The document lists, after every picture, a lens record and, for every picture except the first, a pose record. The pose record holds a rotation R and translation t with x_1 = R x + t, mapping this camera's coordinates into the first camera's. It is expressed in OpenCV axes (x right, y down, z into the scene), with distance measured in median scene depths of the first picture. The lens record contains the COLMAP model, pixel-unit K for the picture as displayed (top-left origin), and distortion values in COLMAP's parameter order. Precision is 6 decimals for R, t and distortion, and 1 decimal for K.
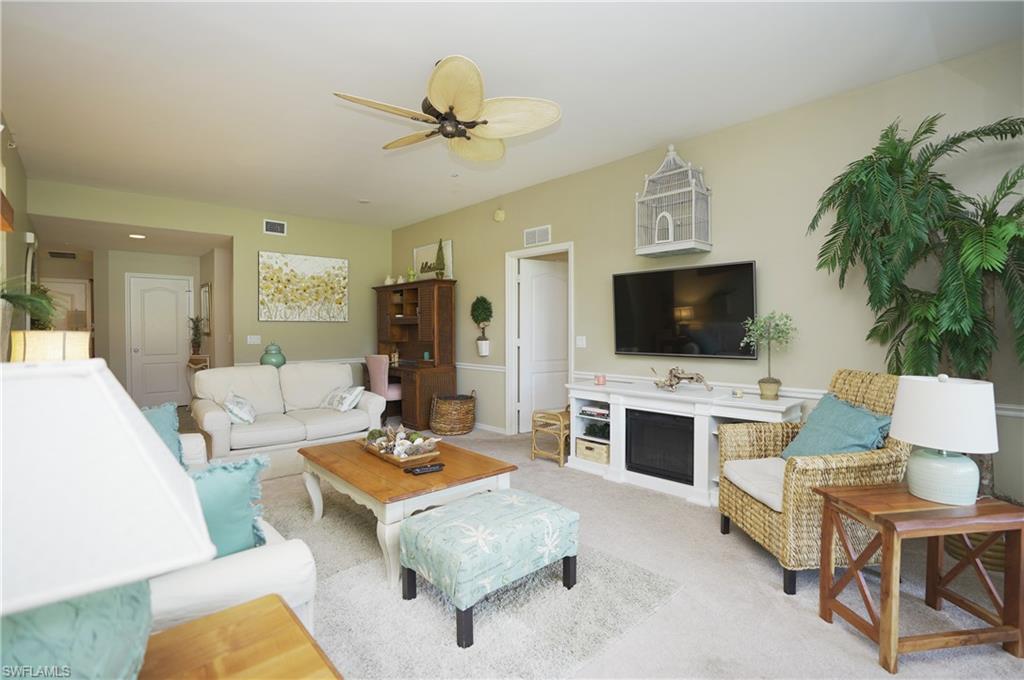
lens RADIAL K [[476.9, 0, 514.3], [0, 476.9, 334.1], [0, 0, 1]] dist [-0.070725, 0.029901]
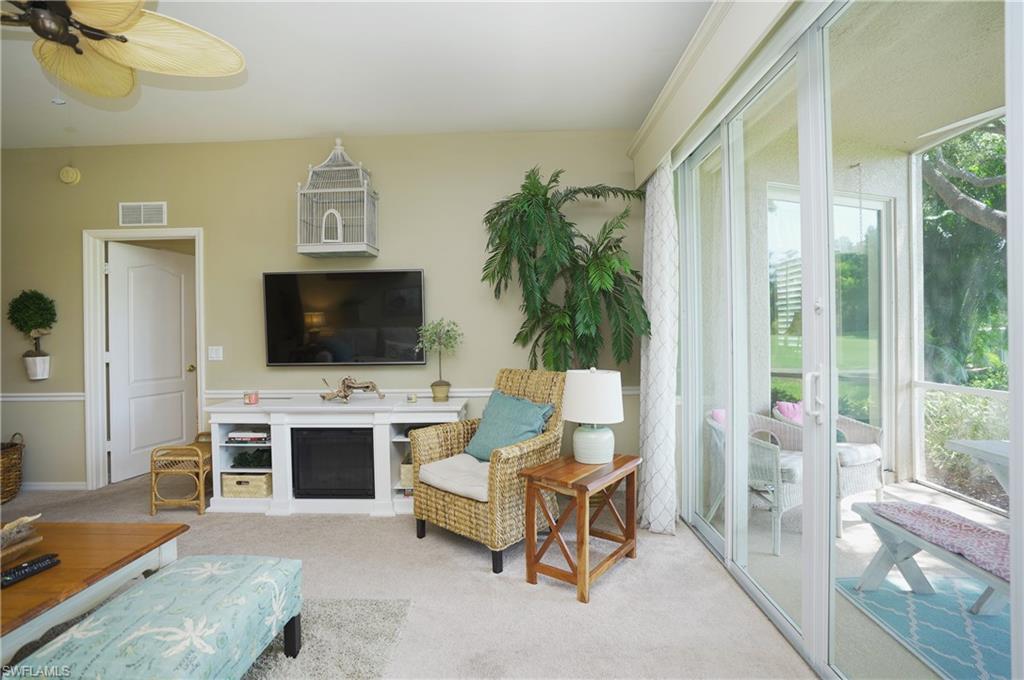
lens RADIAL K [[498.4, 0, 513.6], [0, 498.4, 334.9], [0, 0, 1]] dist [-0.064334, 0.029828]
pose [[0.698228, -0.009714, 0.715809, -0.114773], [0.018862, 0.999810, -0.004830, -0.001836], [-0.715627, 0.016874, 0.698279, 0.070395]]
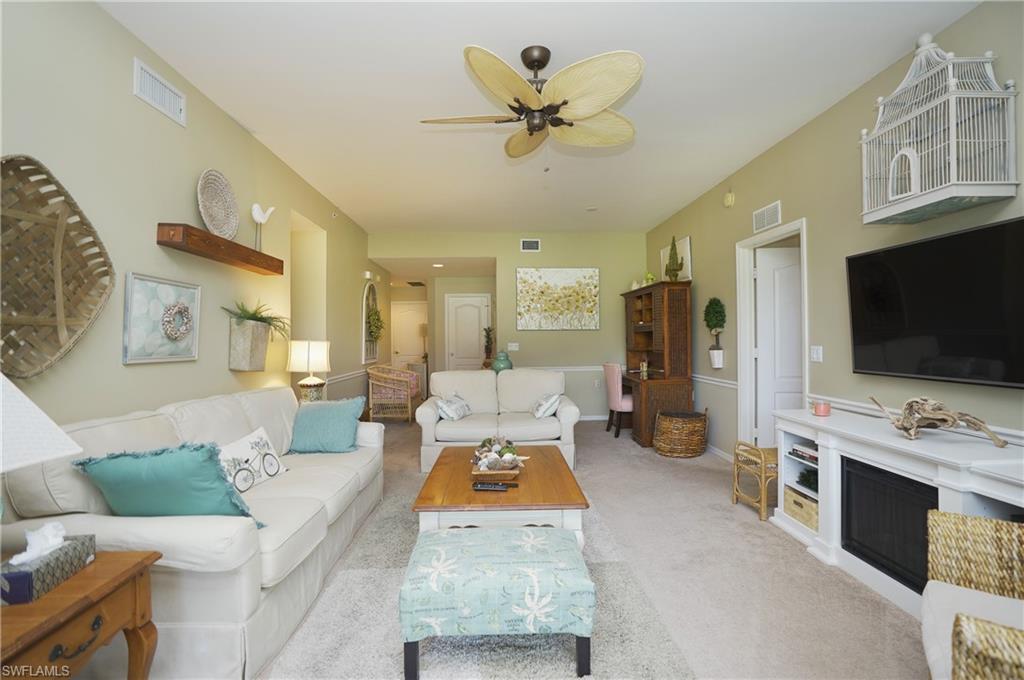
lens RADIAL K [[476.9, 0, 514.3], [0, 476.9, 334.1], [0, 0, 1]] dist [-0.070725, 0.029901]
pose [[0.759894, -0.008560, -0.649991, 0.288813], [-0.000157, 0.999911, -0.013352, -0.004868], [0.650047, 0.010248, 0.759825, 0.187456]]
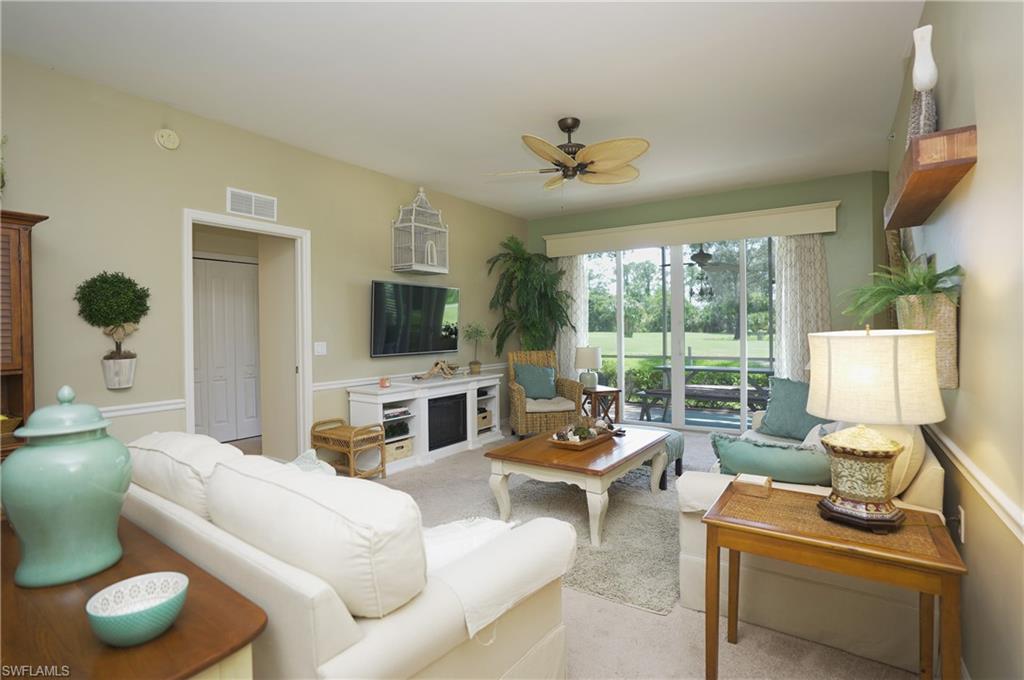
lens RADIAL K [[498.4, 0, 513.6], [0, 498.4, 334.9], [0, 0, 1]] dist [-0.064334, 0.029828]
pose [[-0.224266, -0.005909, 0.974510, -0.951421], [0.020137, 0.999740, 0.010696, -0.013127], [-0.974320, 0.022022, -0.224089, 0.988800]]
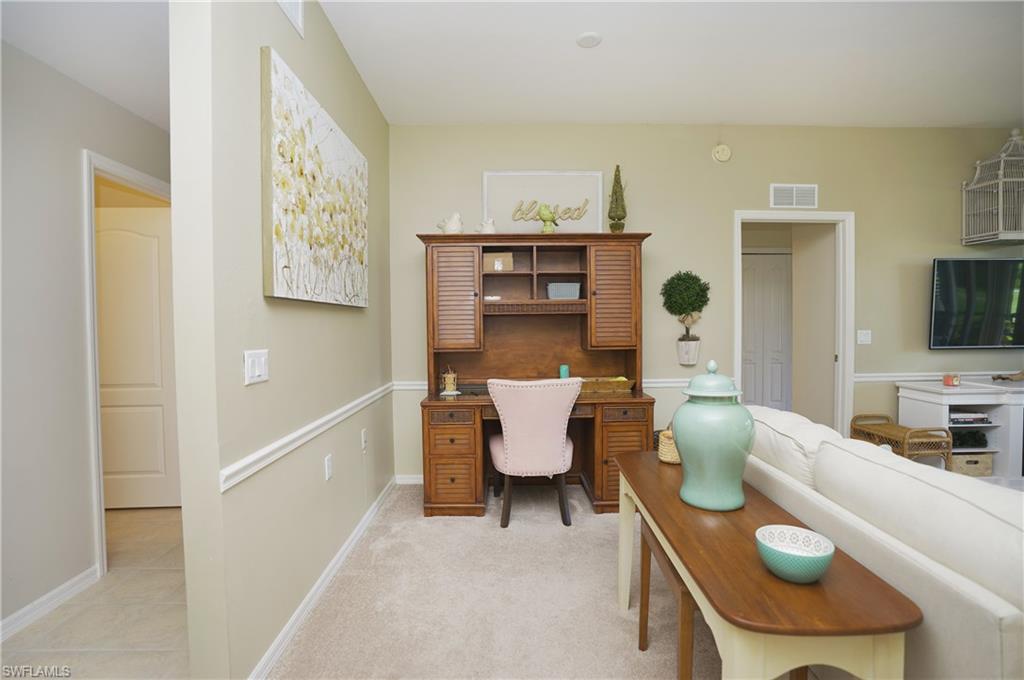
lens RADIAL K [[476.9, 0, 514.3], [0, 476.9, 334.1], [0, 0, 1]] dist [-0.070725, 0.029901]
pose [[0.667296, -0.022692, 0.744447, -0.983004], [0.016250, 0.999741, 0.015908, -0.013142], [-0.744615, 0.001482, 0.667492, 1.058538]]
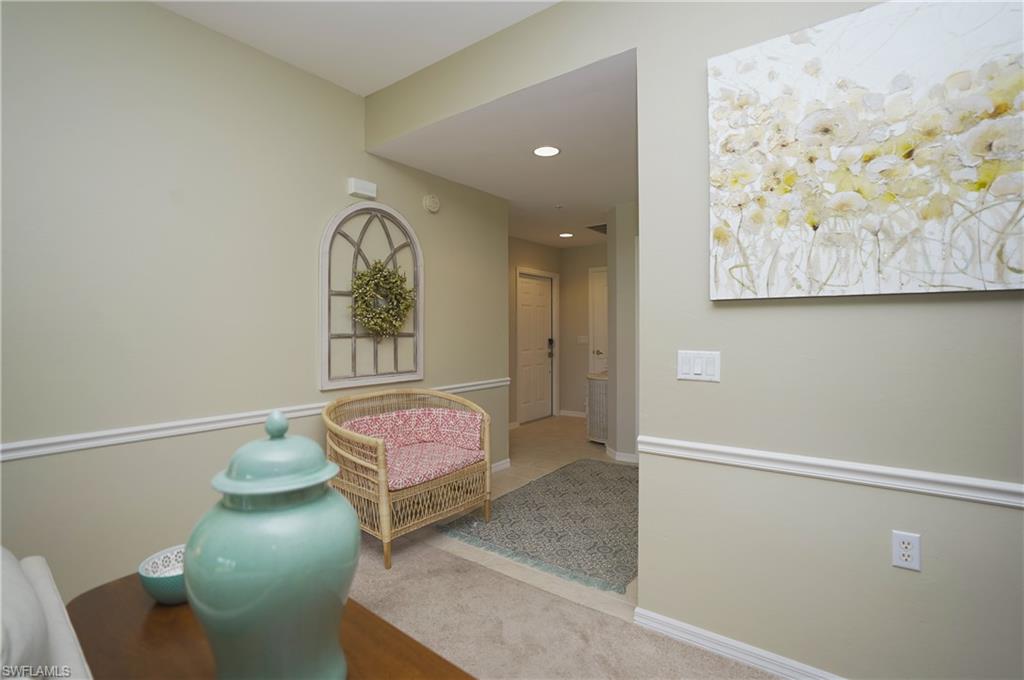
lens RADIAL K [[476.9, 0, 514.3], [0, 476.9, 334.1], [0, 0, 1]] dist [-0.070725, 0.029901]
pose [[0.170687, 0.010322, -0.985271, -0.422175], [-0.010530, 0.999907, 0.008652, -0.014106], [0.985269, 0.008898, 0.170780, 1.243817]]
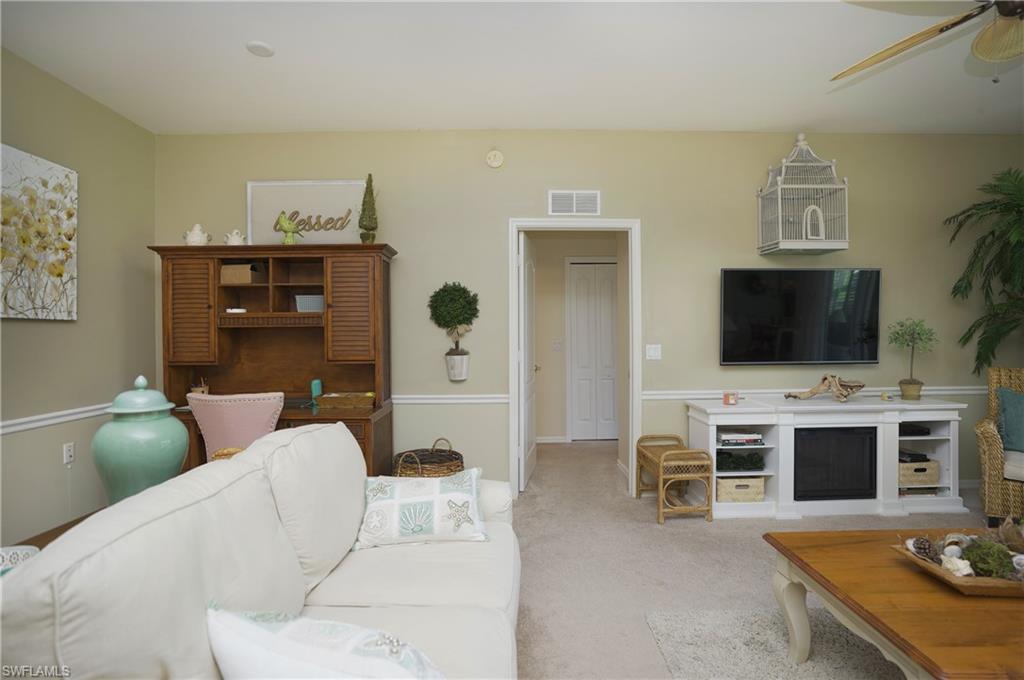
lens RADIAL K [[498.4, 0, 513.6], [0, 498.4, 334.9], [0, 0, 1]] dist [-0.064334, 0.029828]
pose [[0.670017, -0.003182, 0.742339, -0.695350], [0.012635, 0.999895, -0.007118, -0.009783], [-0.742238, 0.014149, 0.669987, 0.729665]]
